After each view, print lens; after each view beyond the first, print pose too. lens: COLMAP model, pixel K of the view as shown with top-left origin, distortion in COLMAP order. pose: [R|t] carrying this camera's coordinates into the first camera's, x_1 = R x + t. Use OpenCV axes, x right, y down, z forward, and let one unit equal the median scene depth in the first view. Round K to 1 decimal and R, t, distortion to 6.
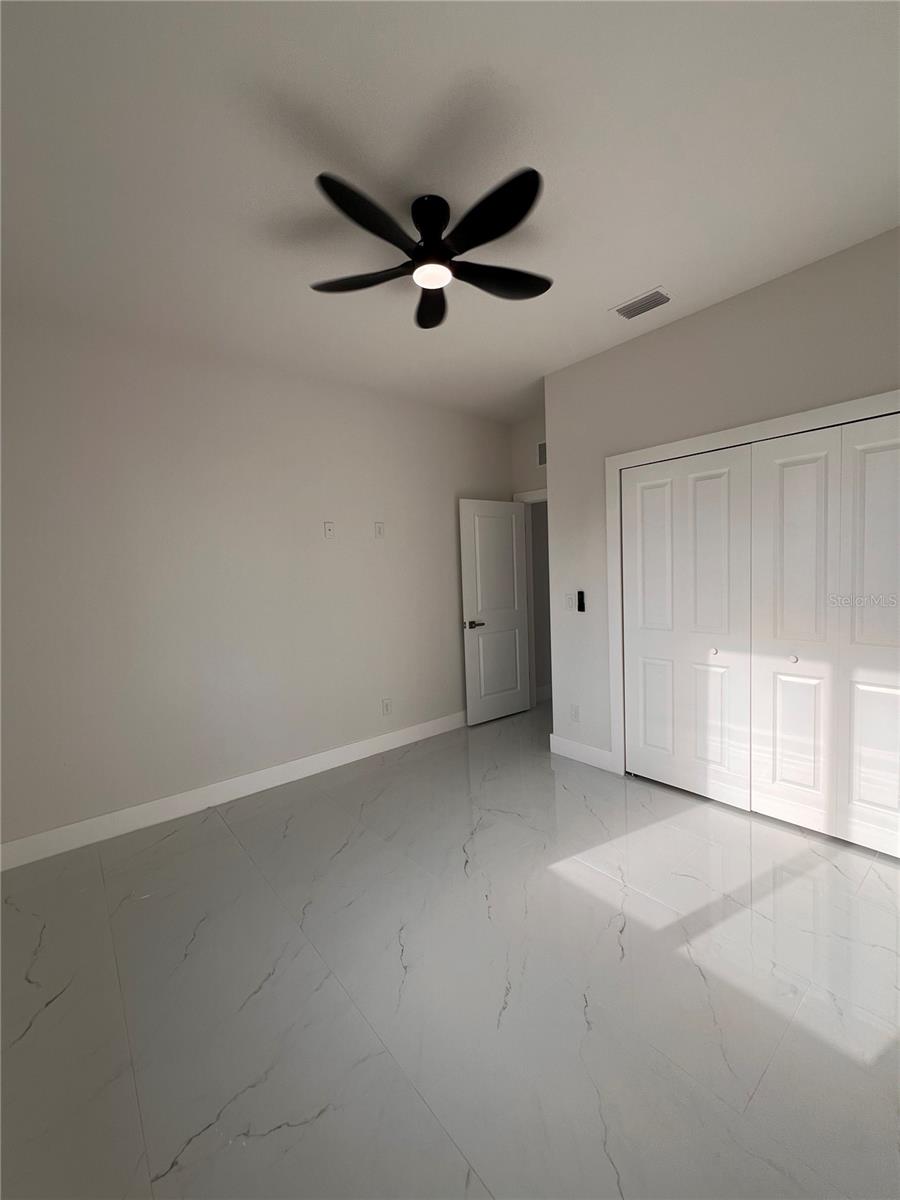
lens RADIAL K [[480.9, 0, 446.1], [0, 480.9, 602.1], [0, 0, 1]] dist [0.004096, 0.000885]
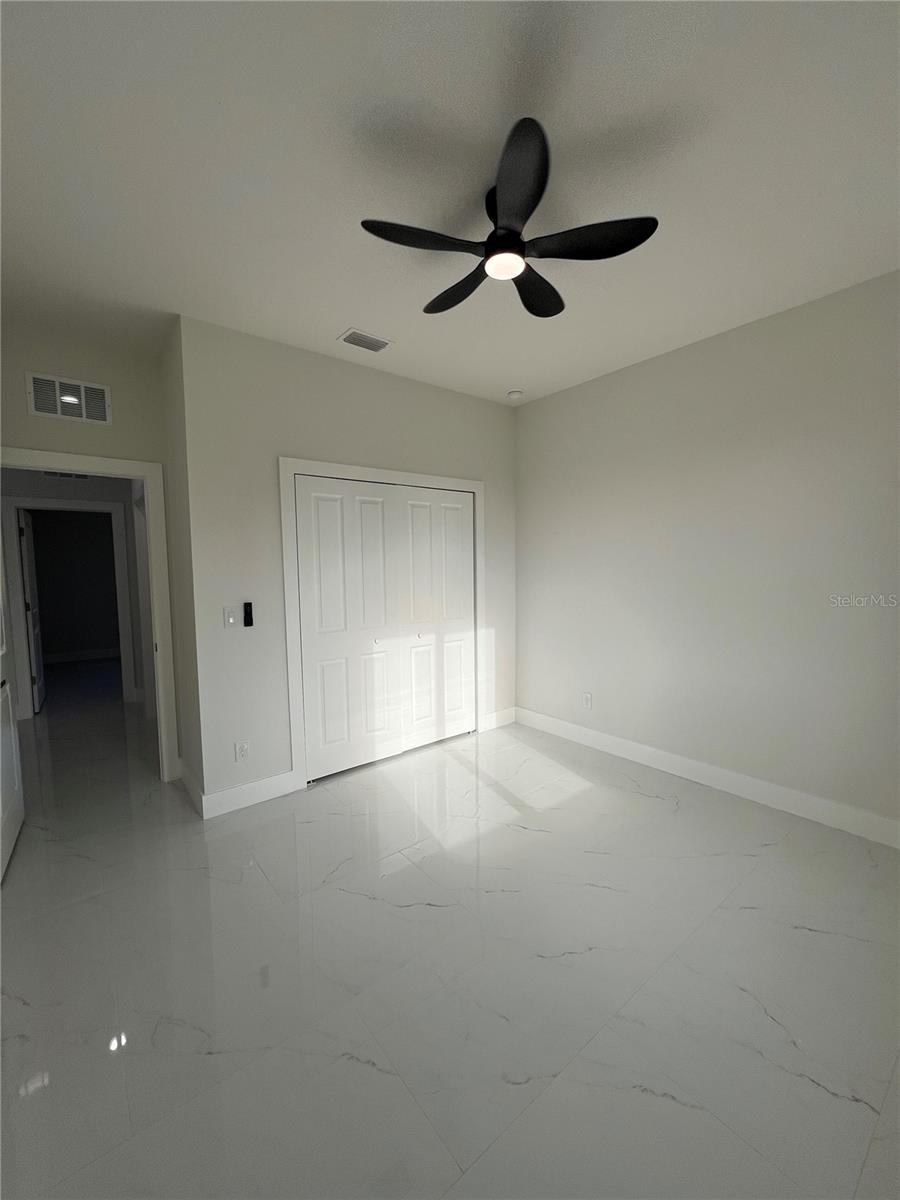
lens RADIAL K [[479.1, 0, 458.5], [0, 479.1, 601.0], [0, 0, 1]] dist [0.002722, -0.000180]
pose [[0.006010, -0.036613, 0.999311, -0.675493], [0.083777, 0.995835, 0.035982, -0.028707], [-0.996466, 0.083503, 0.009052, 0.751215]]
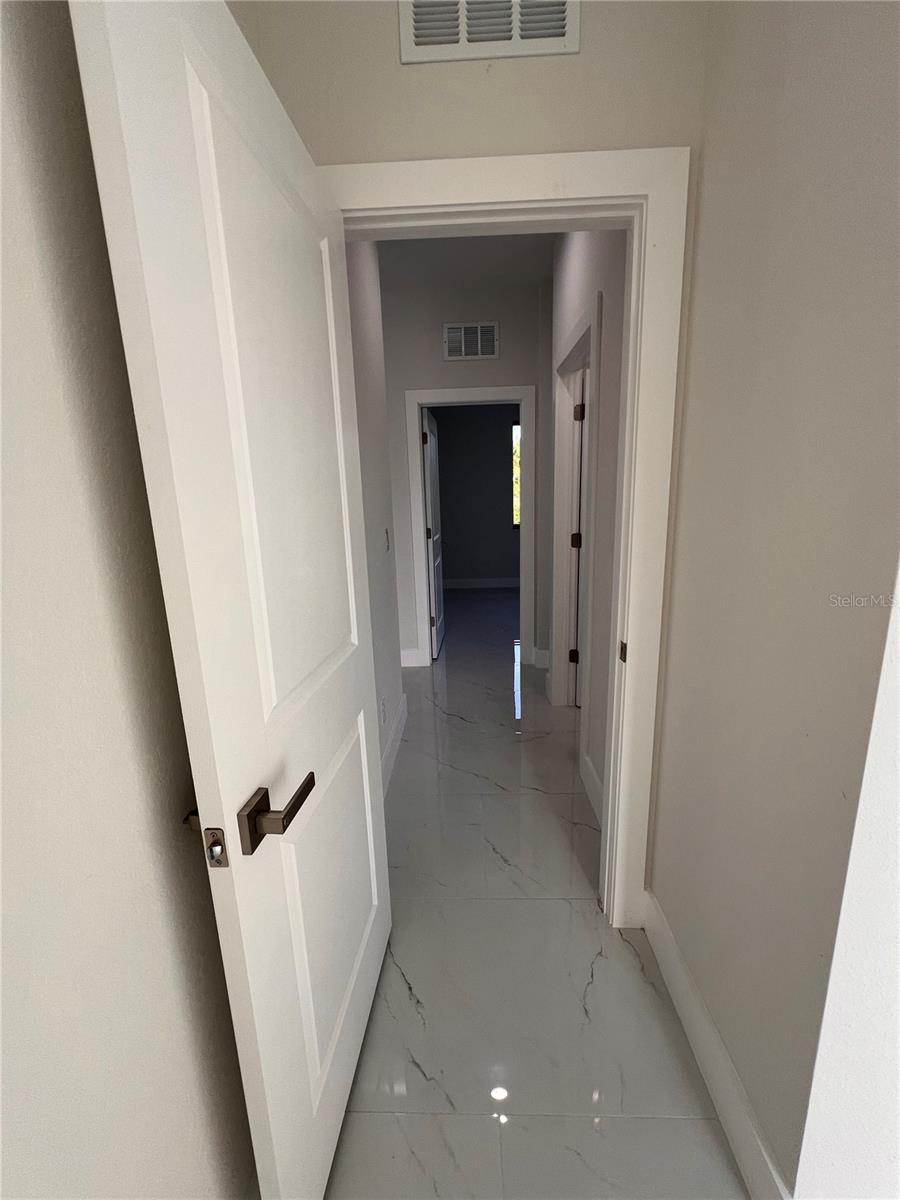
lens RADIAL K [[479.1, 0, 451.6], [0, 479.1, 594.0], [0, 0, 1]] dist [0.002722, -0.000180]
pose [[0.653700, -0.141028, 0.743497, -0.028240], [0.057833, 0.988918, 0.136732, -0.086816], [-0.754541, -0.046383, 0.654612, 1.299568]]
